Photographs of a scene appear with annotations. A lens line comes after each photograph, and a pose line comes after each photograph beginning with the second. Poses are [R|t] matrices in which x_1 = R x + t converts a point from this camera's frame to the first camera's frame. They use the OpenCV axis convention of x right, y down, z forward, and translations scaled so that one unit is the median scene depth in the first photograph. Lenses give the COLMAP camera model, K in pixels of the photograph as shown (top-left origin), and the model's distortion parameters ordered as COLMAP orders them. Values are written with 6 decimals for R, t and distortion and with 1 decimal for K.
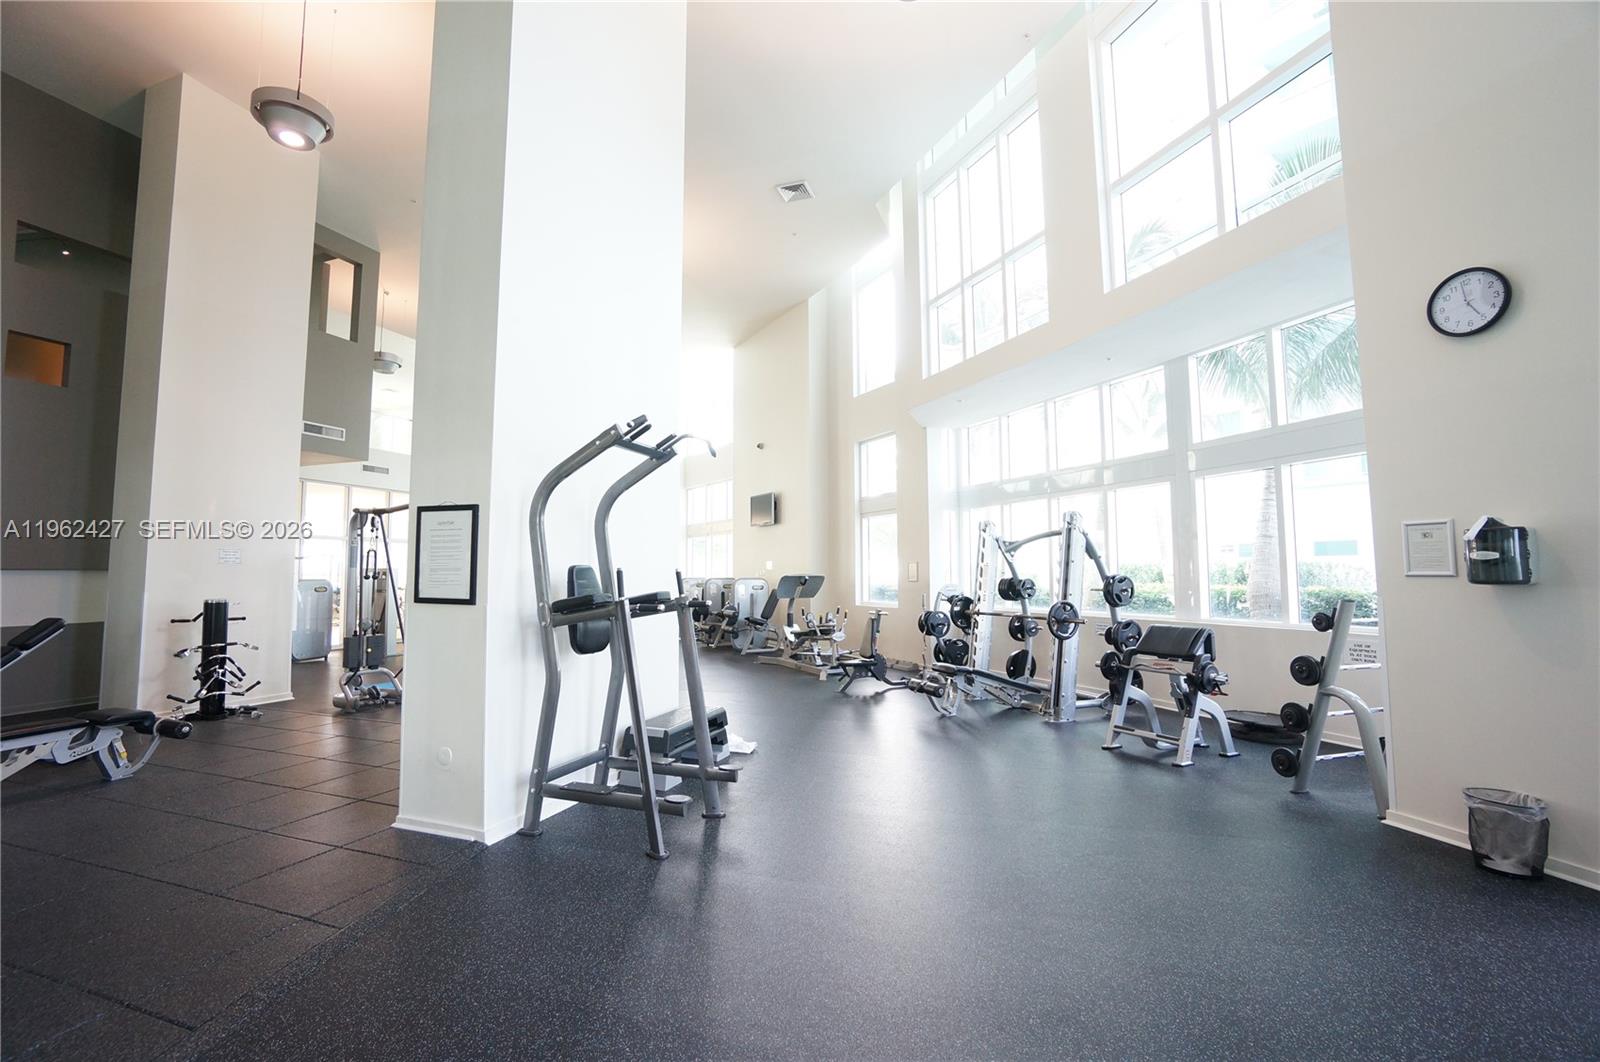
lens RADIAL K [[700.0, 0, 805.4], [0, 700.0, 527.2], [0, 0, 1]] dist [-0.036618, 0.000203]
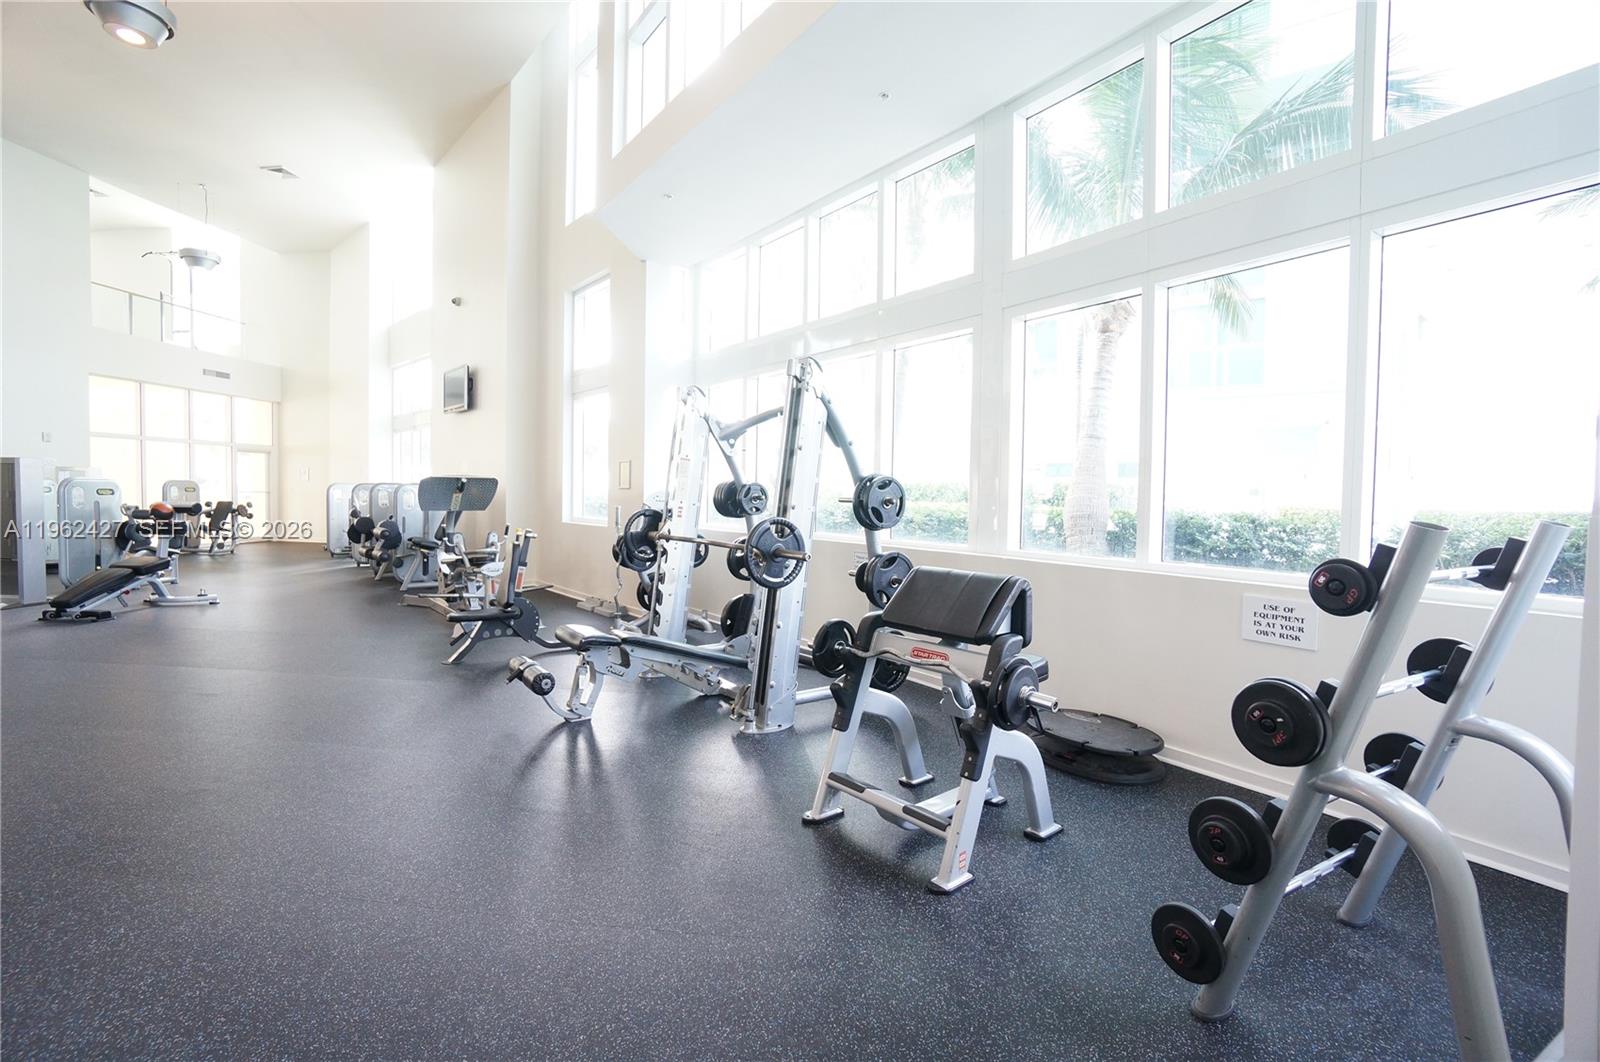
lens RADIAL K [[700.0, 0, 794.3], [0, 700.0, 529.3], [0, 0, 1]] dist [-0.036618, 0.000203]
pose [[0.974576, 0.007209, 0.223941, 0.250626], [-0.034034, 0.992647, 0.116158, 0.048158], [-0.221457, -0.120826, 0.967656, 0.445730]]
